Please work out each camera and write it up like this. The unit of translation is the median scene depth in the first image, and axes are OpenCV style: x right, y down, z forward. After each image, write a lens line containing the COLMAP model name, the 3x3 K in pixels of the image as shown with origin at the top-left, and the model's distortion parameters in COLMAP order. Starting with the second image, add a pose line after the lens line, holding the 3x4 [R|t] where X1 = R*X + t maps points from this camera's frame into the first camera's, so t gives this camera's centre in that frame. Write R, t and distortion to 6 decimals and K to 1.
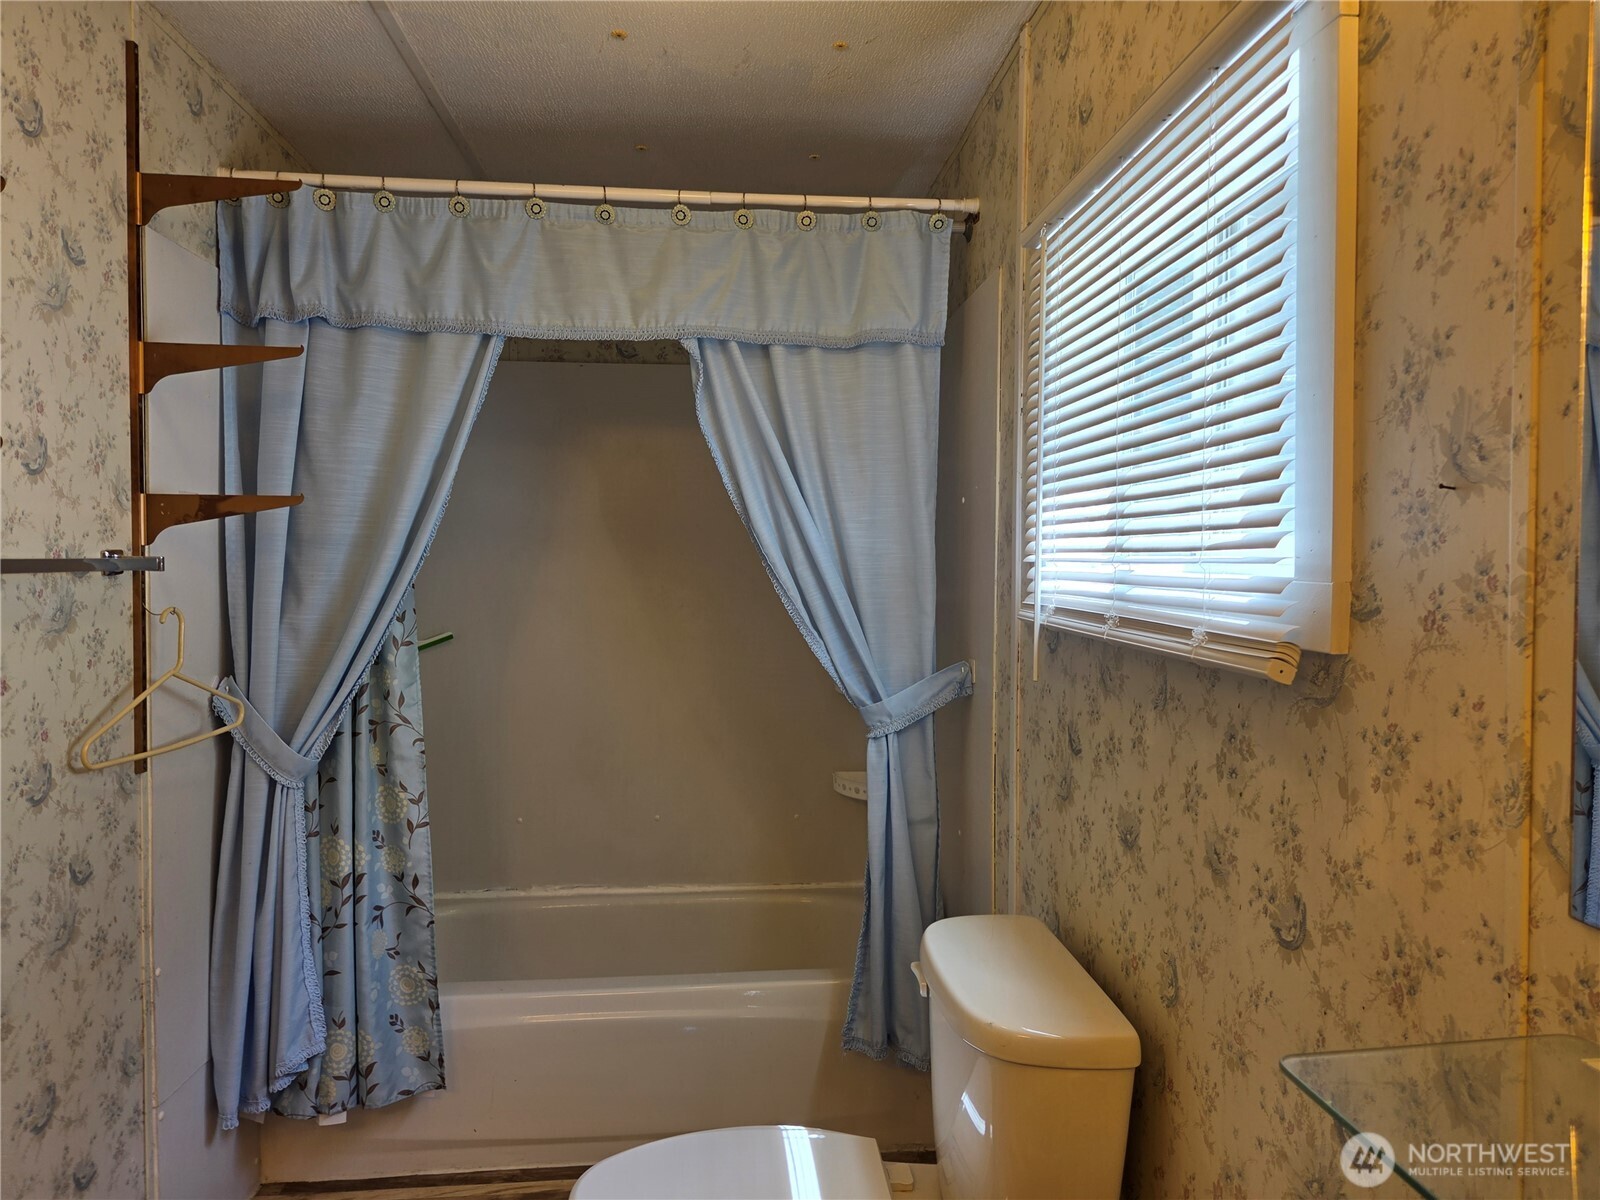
lens RADIAL K [[1068.6, 0, 786.3], [0, 1068.6, 592.9], [0, 0, 1]] dist [0.071387, -0.053831]
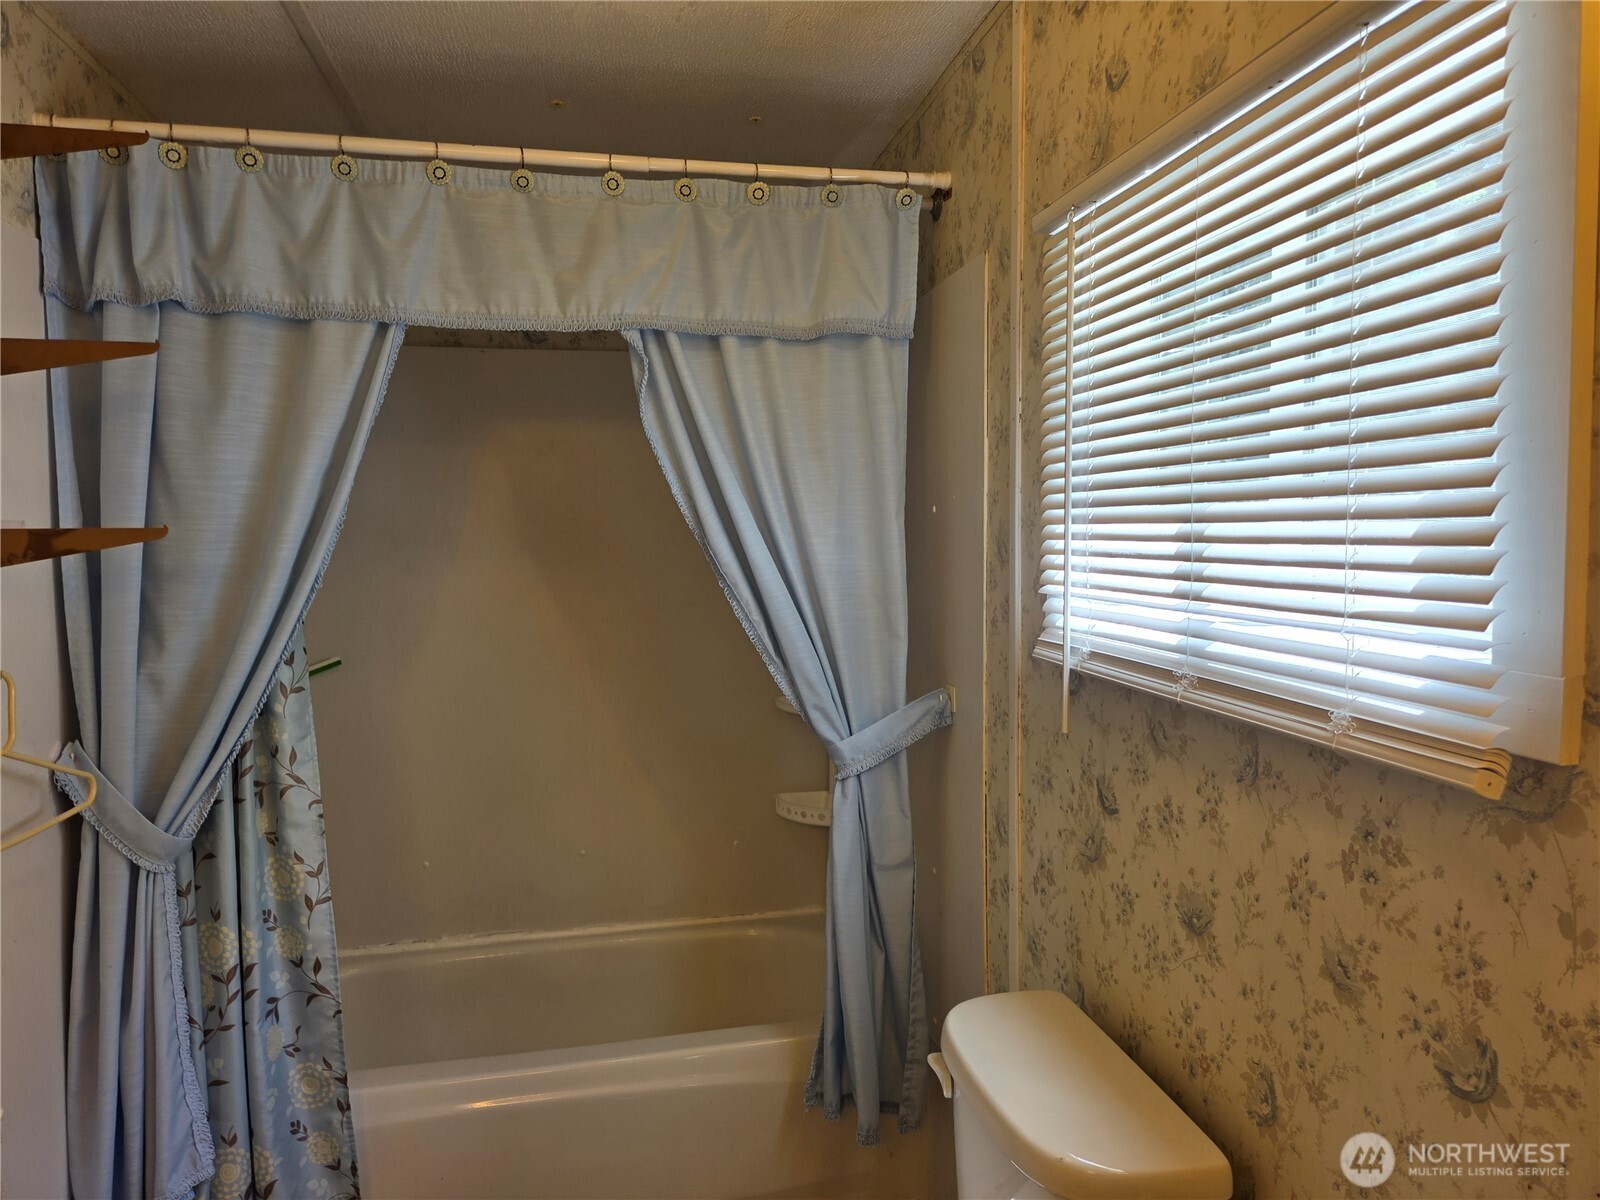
lens RADIAL K [[1068.6, 0, 789.4], [0, 1068.6, 598.4], [0, 0, 1]] dist [0.071387, -0.053831]
pose [[0.992601, -0.025183, 0.118778, -0.072354], [0.021157, 0.999162, 0.035030, -0.049176], [-0.119561, -0.032258, 0.992303, 0.122085]]
